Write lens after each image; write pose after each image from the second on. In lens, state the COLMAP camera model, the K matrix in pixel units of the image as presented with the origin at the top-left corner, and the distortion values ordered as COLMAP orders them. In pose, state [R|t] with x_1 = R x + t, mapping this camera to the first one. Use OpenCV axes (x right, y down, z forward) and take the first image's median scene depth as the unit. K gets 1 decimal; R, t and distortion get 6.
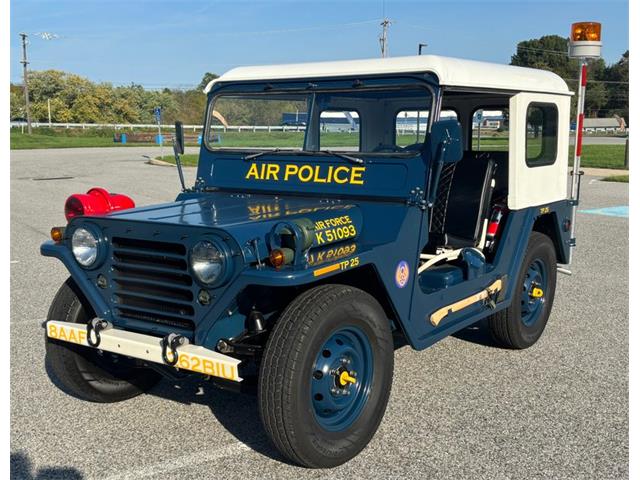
lens RADIAL K [[769.2, 0, 334.2], [0, 769.2, 249.2], [0, 0, 1]] dist [0.156132, -0.495778]
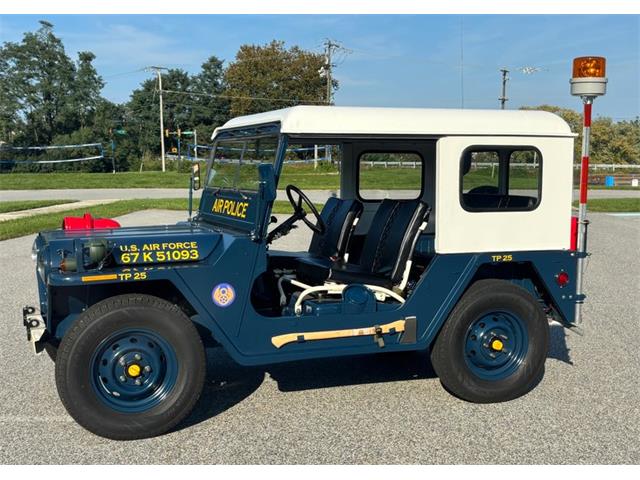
lens RADIAL K [[869.3, 0, 322.6], [0, 869.3, 252.7], [0, 0, 1]] dist [0.164020, -0.529412]
pose [[0.832606, 0.061867, -0.550400, 0.831169], [-0.094229, 0.995077, -0.030693, -0.003981], [0.545791, 0.077419, 0.834337, -0.013095]]
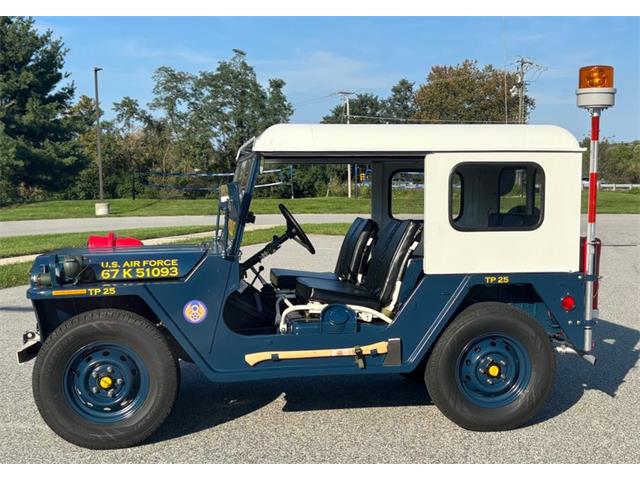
lens RADIAL K [[896.9, 0, 344.0], [0, 896.9, 277.7], [0, 0, 1]] dist [0.112665, -0.034418]
pose [[0.713158, 0.069566, -0.697543, 1.077515], [-0.110665, 0.993759, -0.014034, -0.022127], [0.692213, 0.087202, 0.716406, 0.152618]]
